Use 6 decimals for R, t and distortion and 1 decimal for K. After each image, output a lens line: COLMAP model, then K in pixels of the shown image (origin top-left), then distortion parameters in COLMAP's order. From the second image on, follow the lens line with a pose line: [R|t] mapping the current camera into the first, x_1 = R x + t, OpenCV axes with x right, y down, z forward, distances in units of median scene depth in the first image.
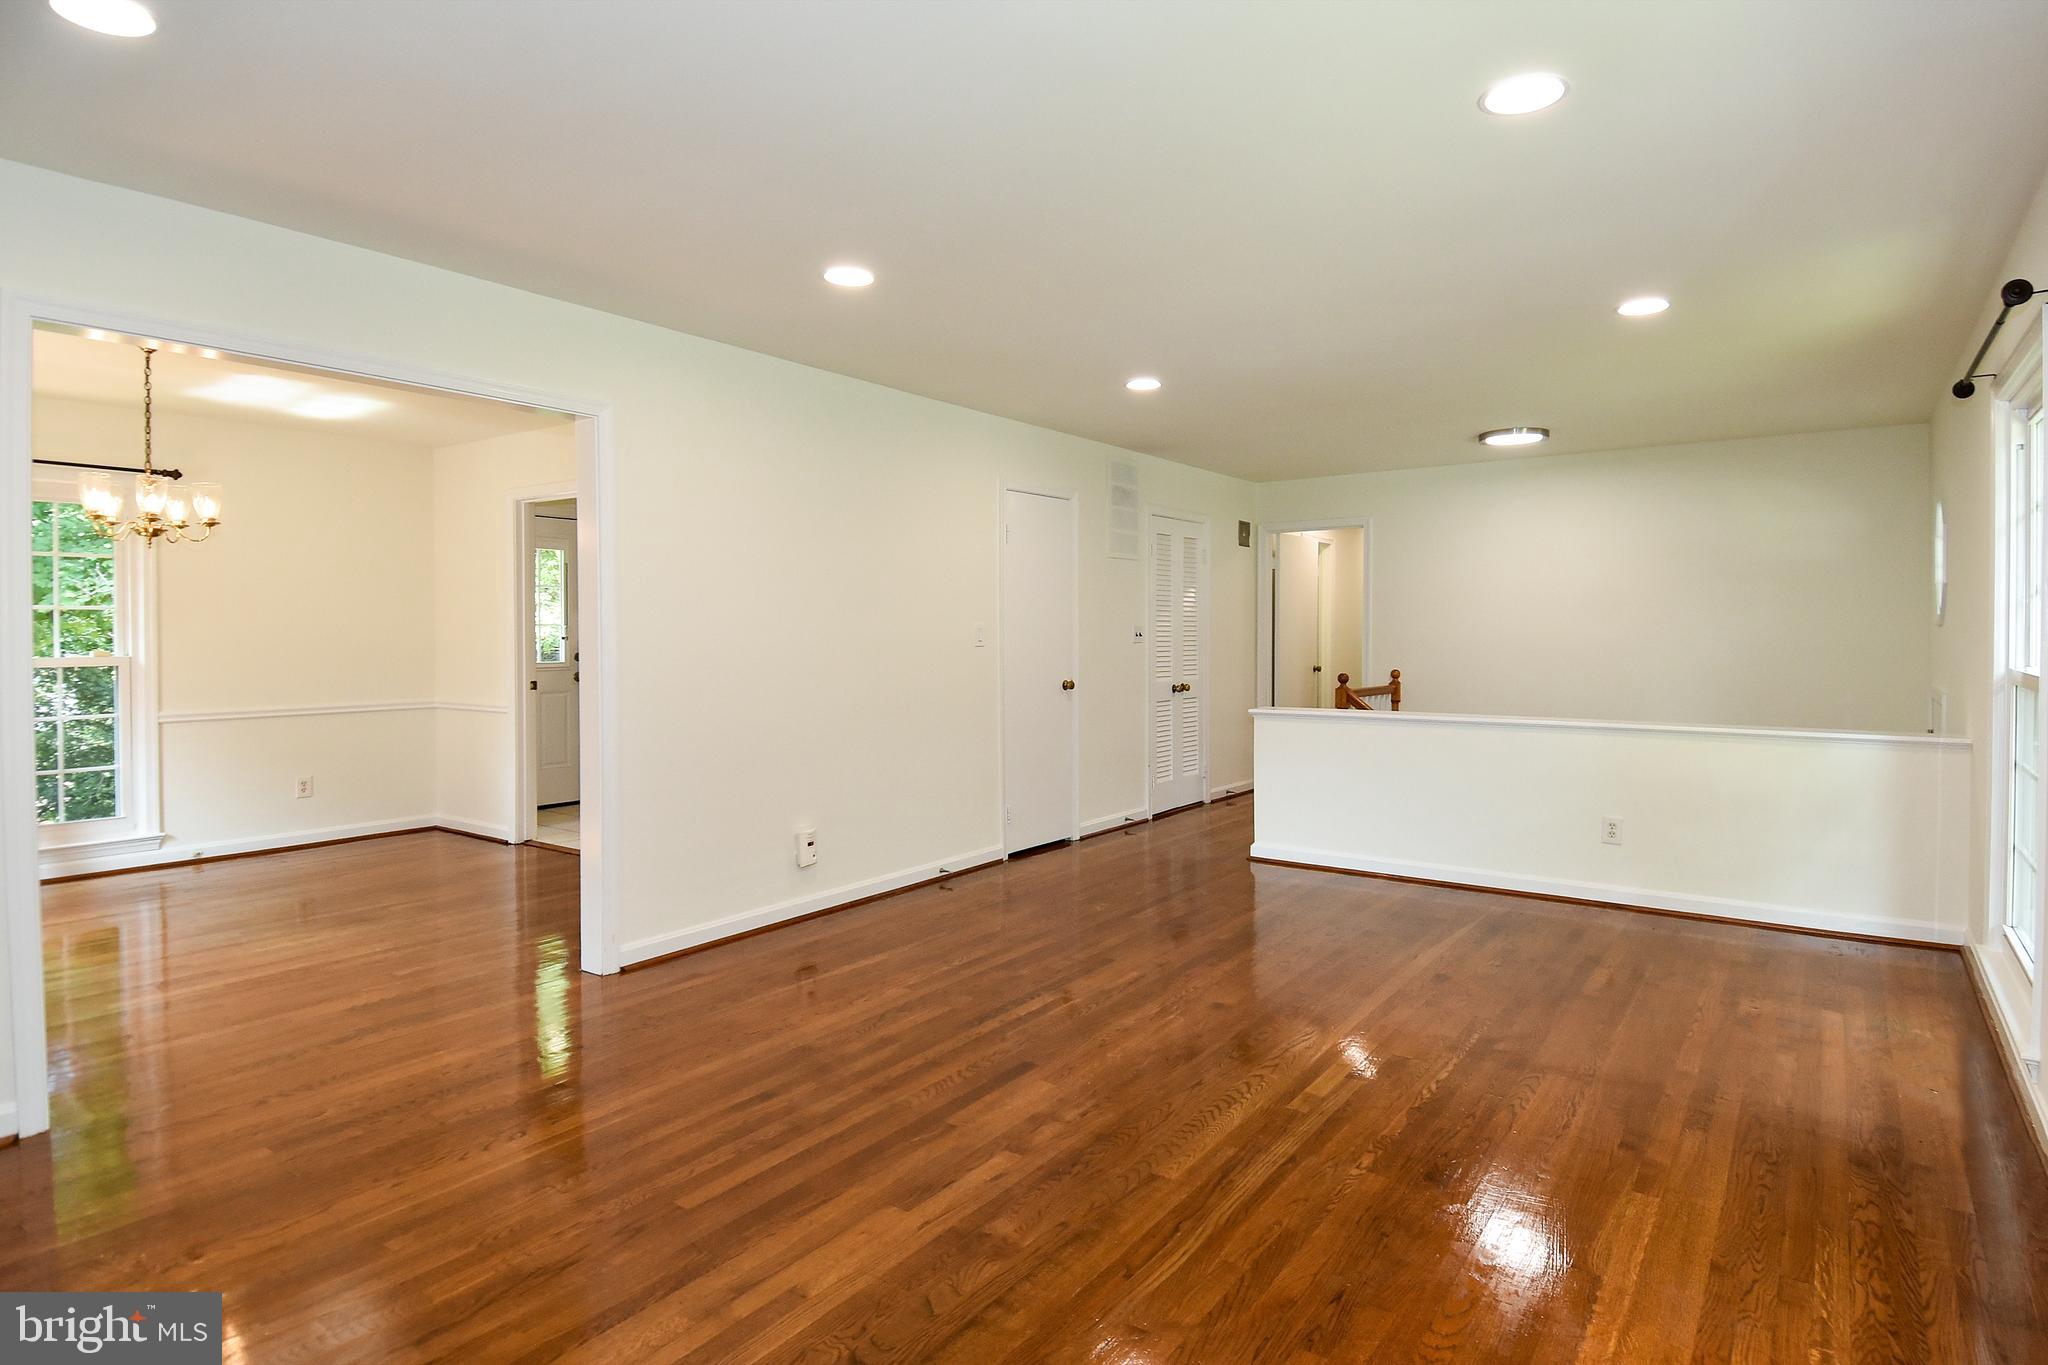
lens RADIAL K [[1092.5, 0, 1115.4], [0, 1092.5, 651.1], [0, 0, 1]] dist [0.002565, -0.000391]
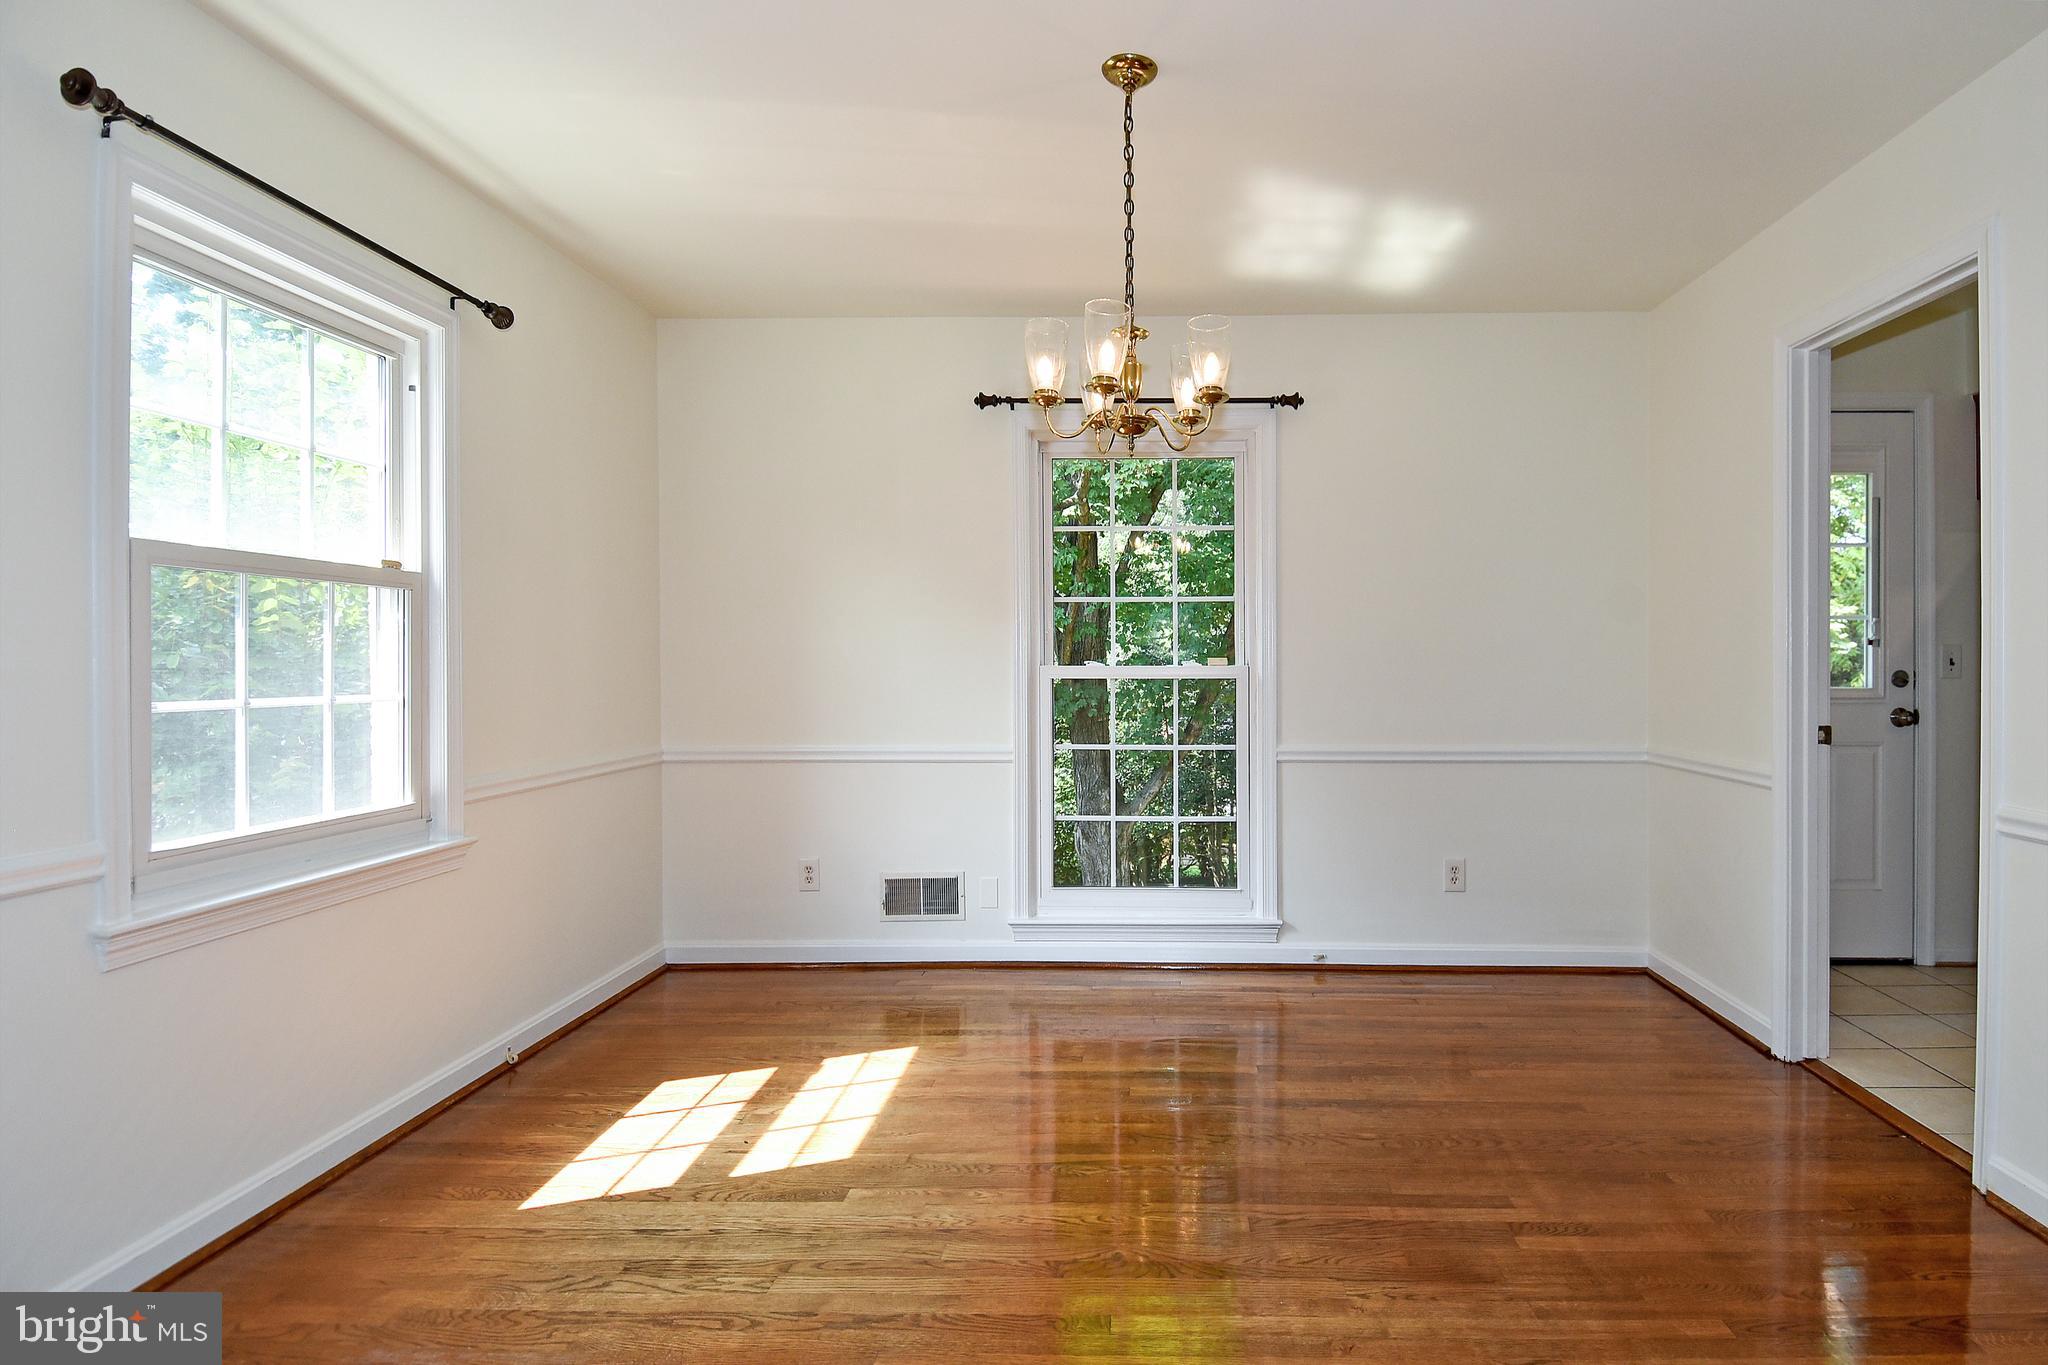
lens RADIAL K [[1133.5, 0, 1167.2], [0, 1133.5, 652.4], [0, 0, 1]] dist [0.001341, 0.000051]
pose [[0.527460, 0.008793, -0.849535, -0.268858], [-0.006783, 0.999958, 0.006138, -0.007141], [0.849553, 0.002525, 0.527497, 0.504818]]
